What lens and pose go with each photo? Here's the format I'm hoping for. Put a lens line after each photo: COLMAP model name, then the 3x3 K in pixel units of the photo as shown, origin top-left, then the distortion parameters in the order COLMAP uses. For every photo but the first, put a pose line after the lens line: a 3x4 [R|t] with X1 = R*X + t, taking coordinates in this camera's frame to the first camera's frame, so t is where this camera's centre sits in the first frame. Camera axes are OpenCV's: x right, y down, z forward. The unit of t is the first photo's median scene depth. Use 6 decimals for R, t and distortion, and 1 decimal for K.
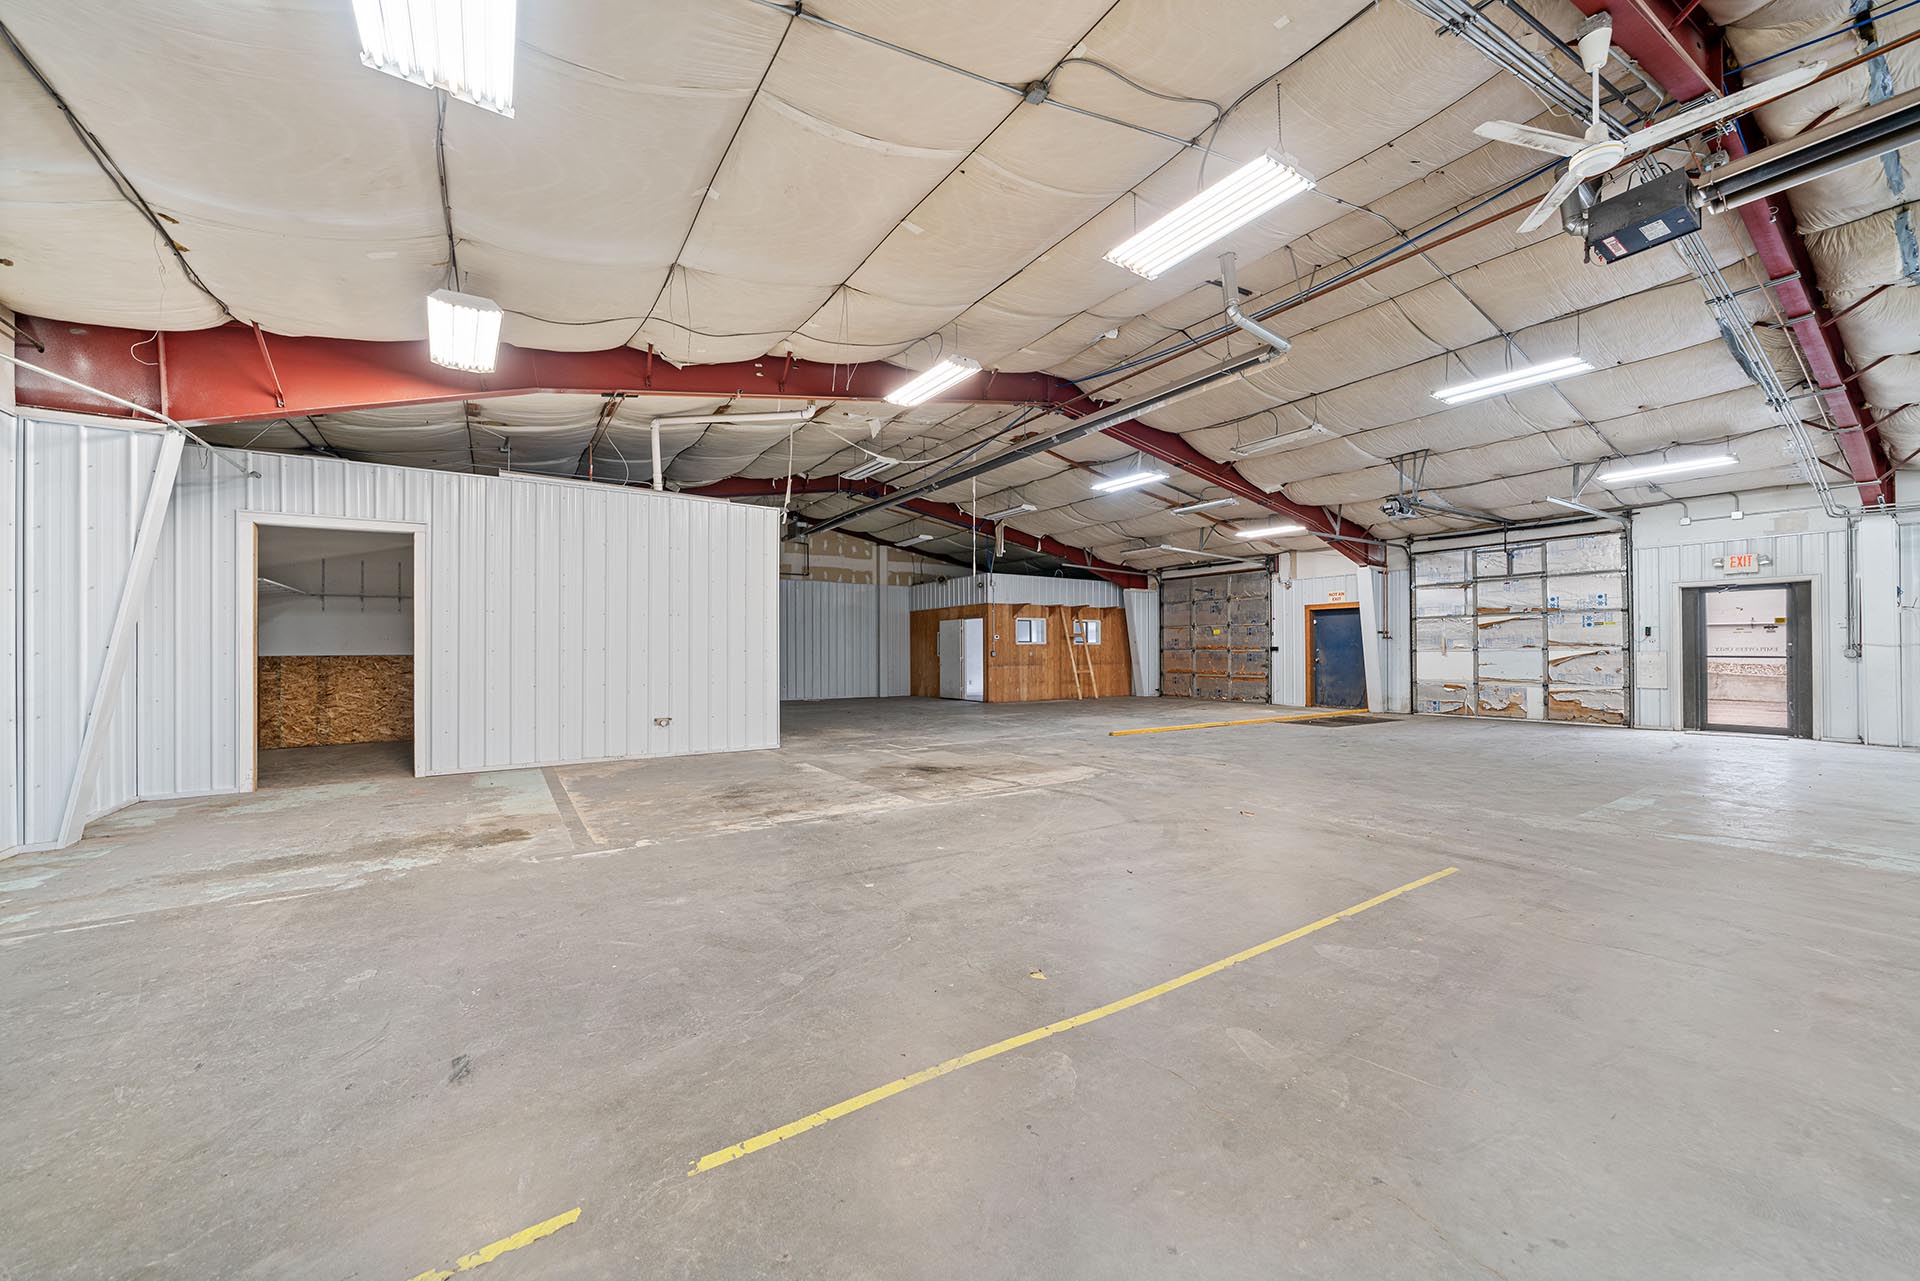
lens RADIAL K [[705.3, 0, 958.5], [0, 705.3, 650.0], [0, 0, 1]] dist [0.003278, -0.000331]
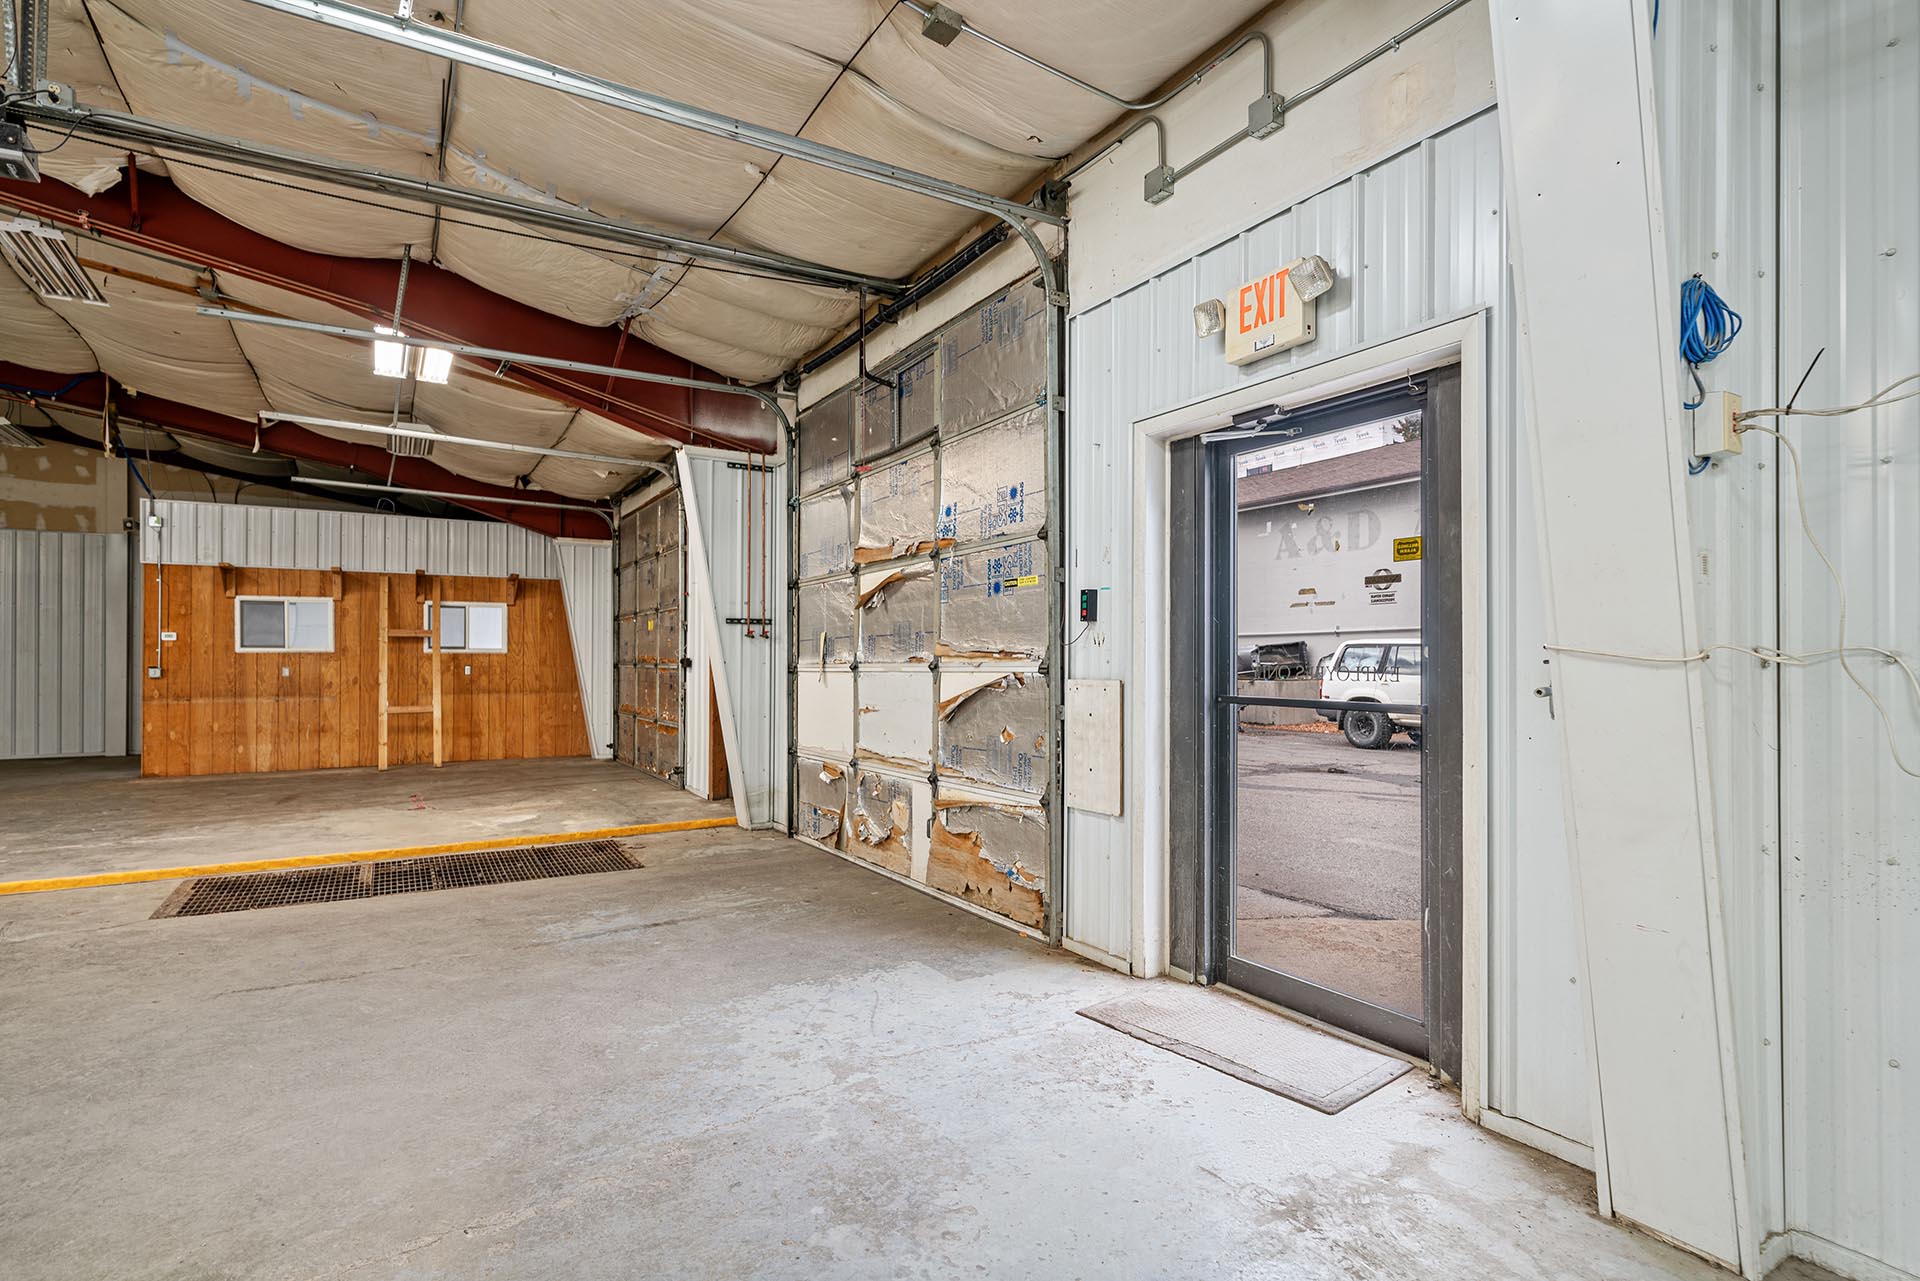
lens RADIAL K [[924.0, 0, 963.3], [0, 924.0, 651.7], [0, 0, 1]] dist [-0.009766, 0.001060]
pose [[0.999695, 0.001339, -0.024650, 0.581895], [-0.001582, 0.999950, -0.009852, -0.002858], [0.024636, 0.009888, 0.999648, 0.397095]]
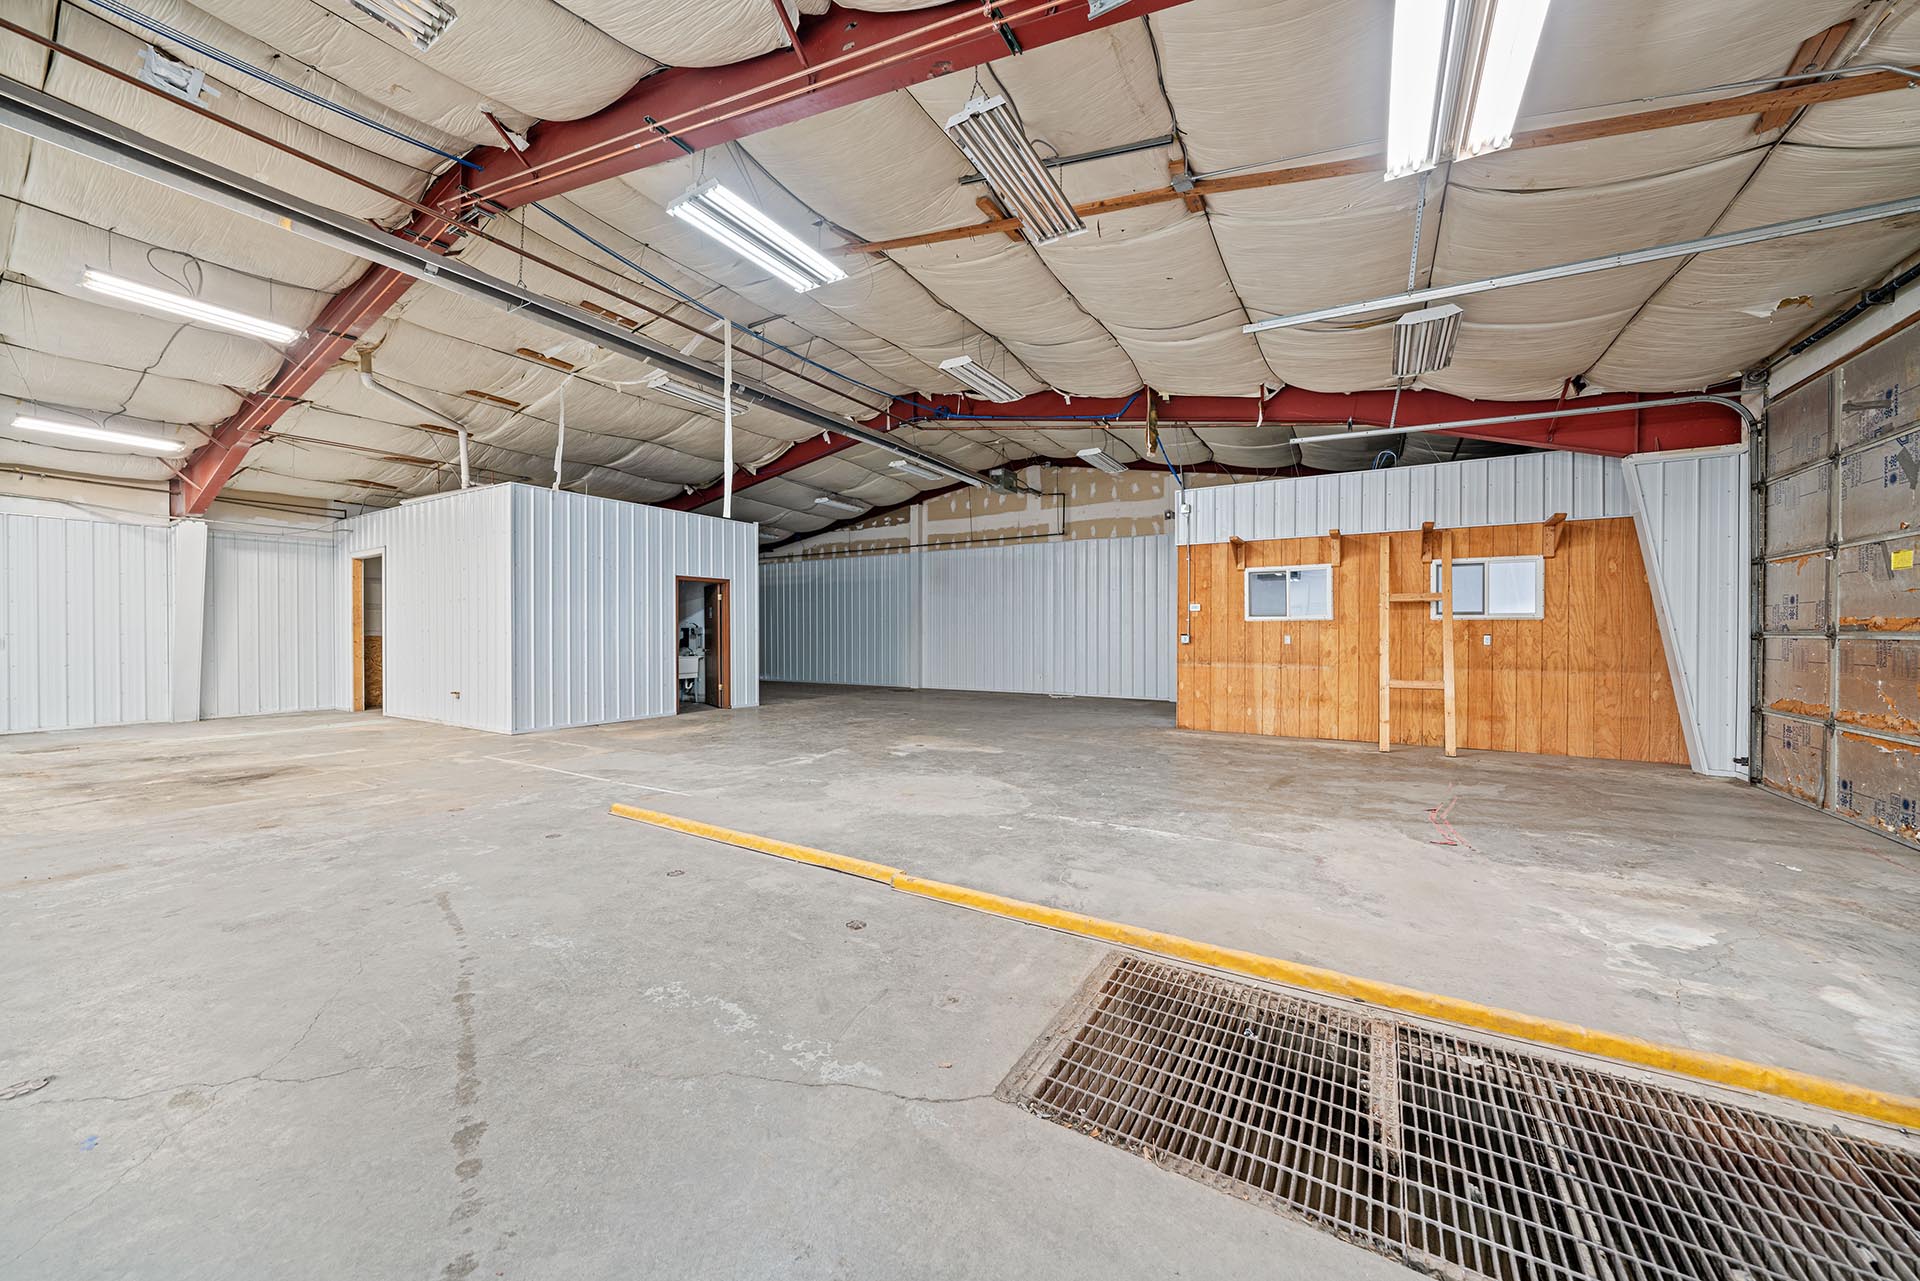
lens RADIAL K [[705.3, 0, 941.6], [0, 705.3, 635.9], [0, 0, 1]] dist [0.003278, -0.000331]
pose [[0.422497, 0.008387, -0.906325, 0.447232], [-0.001640, 0.999963, 0.008489, -0.001031], [0.906363, -0.002100, 0.422495, 0.588016]]
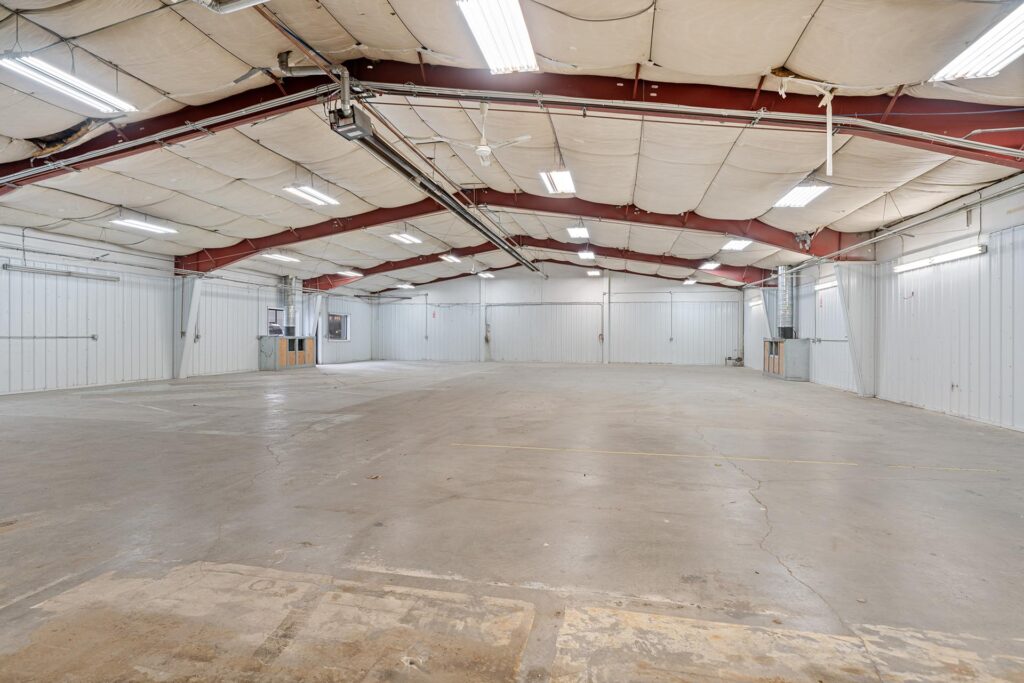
lens RADIAL K [[520.9, 0, 516.2], [0, 520.9, 336.4], [0, 0, 1]] dist [-0.005858, -0.000350]
pose [[-0.708428, 0.000015, 0.705783, -0.103200], [-0.001351, 0.999998, -0.001378, 0.001671], [-0.705782, -0.001930, -0.708427, 0.426712]]
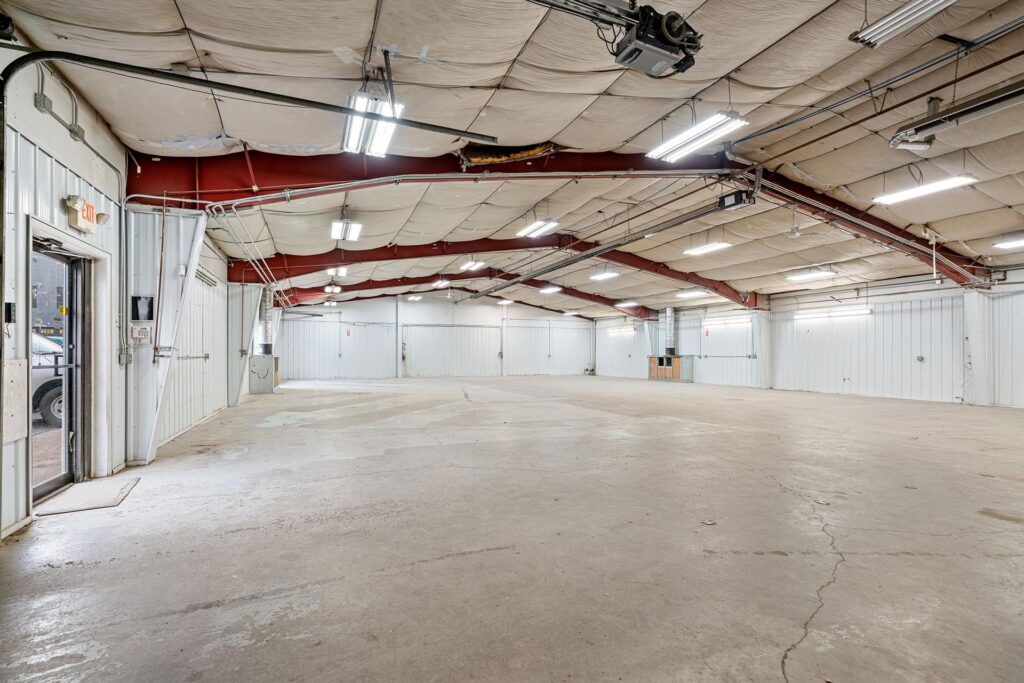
lens RADIAL K [[457.3, 0, 506.8], [0, 457.3, 346.8], [0, 0, 1]] dist [0.002815, 0.000246]
pose [[-0.981091, 0.004405, 0.193495, 0.395069], [0.001413, 0.999877, -0.015600, -0.000339], [-0.193540, -0.015032, -0.980977, 0.740496]]
